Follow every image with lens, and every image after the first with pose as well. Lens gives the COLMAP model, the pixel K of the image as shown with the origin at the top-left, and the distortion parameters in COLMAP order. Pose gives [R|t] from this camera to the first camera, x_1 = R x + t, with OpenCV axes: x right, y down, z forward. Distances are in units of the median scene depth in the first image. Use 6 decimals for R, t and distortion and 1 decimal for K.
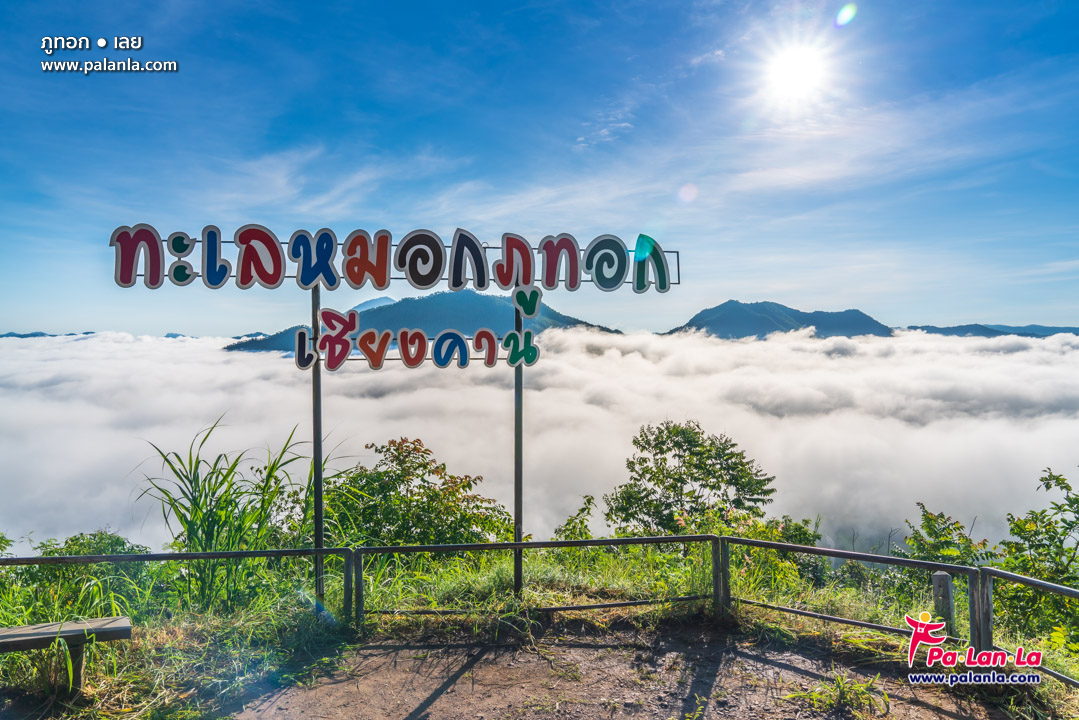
lens RADIAL K [[767.2, 0, 543.4], [0, 767.2, 358.0], [0, 0, 1]] dist [-0.003043, 0.000324]
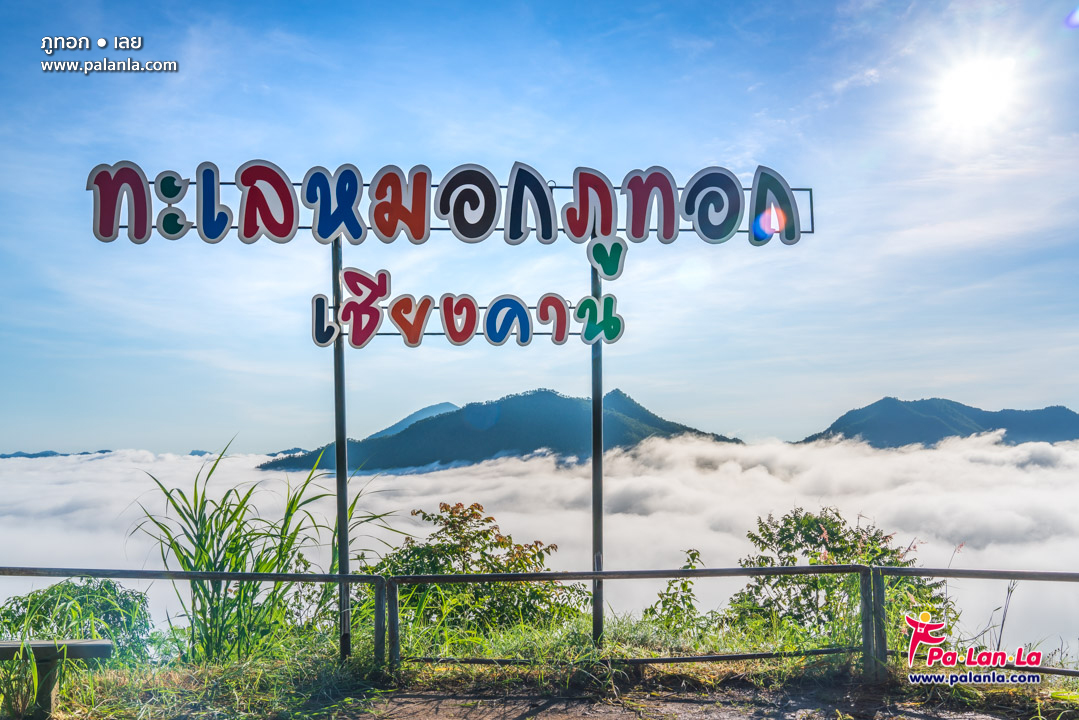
lens RADIAL K [[939.1, 0, 518.8], [0, 939.1, 487.8], [0, 0, 1]] dist [0.009353, -0.001808]
pose [[0.992651, -0.005096, -0.120905, 0.003239], [0.006101, 0.999950, 0.007943, 0.148159], [0.120859, -0.008623, 0.992632, 0.061303]]
